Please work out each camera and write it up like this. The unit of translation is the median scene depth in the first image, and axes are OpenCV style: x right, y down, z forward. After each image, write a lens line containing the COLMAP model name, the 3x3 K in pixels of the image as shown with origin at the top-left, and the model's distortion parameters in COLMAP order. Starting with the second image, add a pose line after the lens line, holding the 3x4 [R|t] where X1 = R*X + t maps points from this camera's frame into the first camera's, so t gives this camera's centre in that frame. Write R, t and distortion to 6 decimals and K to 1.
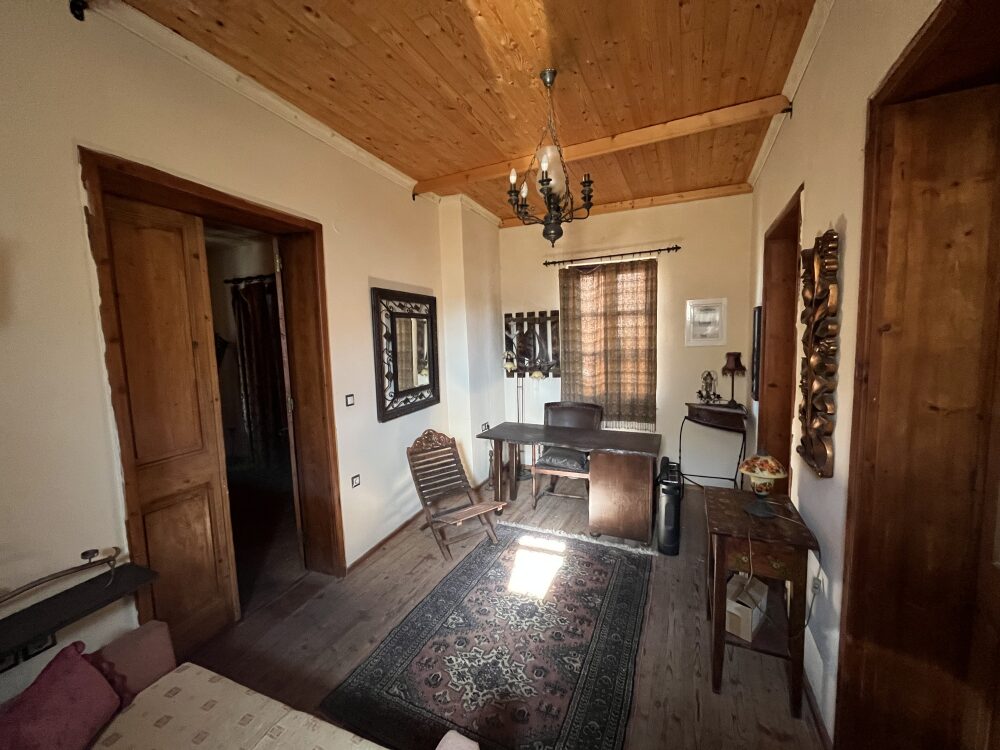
lens RADIAL K [[403.6, 0, 500.3], [0, 403.6, 376.1], [0, 0, 1]] dist [-0.004435, -0.001046]
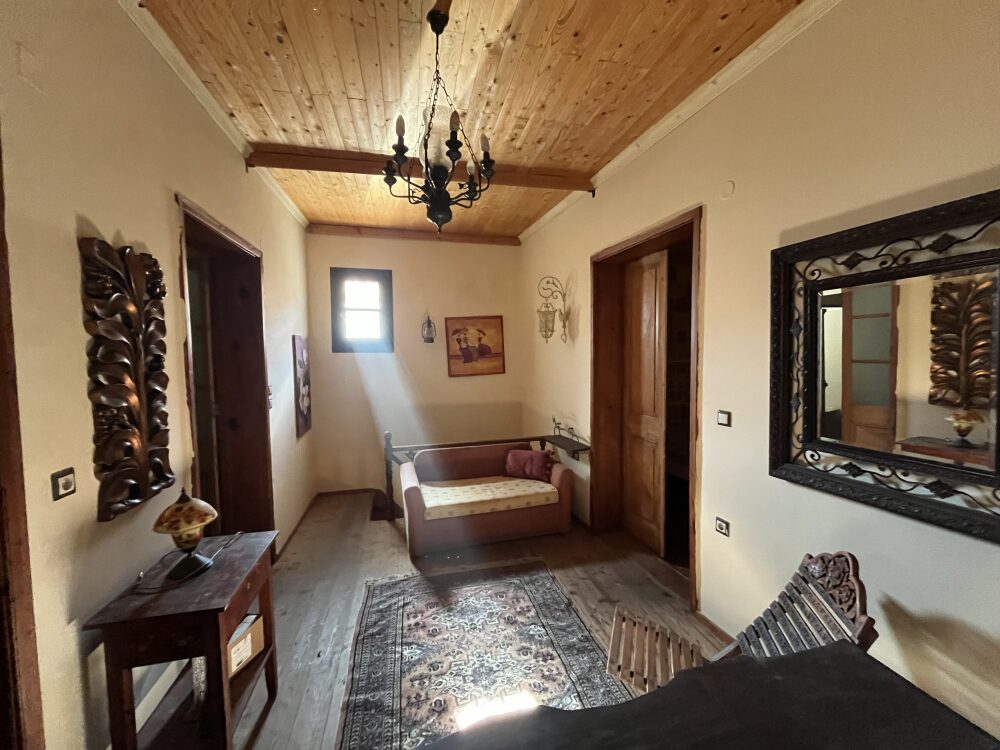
lens RADIAL K [[403.6, 0, 501.7], [0, 403.6, 372.0], [0, 0, 1]] dist [-0.004435, -0.001046]
pose [[-0.783795, 0.076433, -0.616298, 0.512868], [-0.014398, 0.989894, 0.141078, -0.157535], [0.620853, 0.119450, -0.774773, 1.630535]]
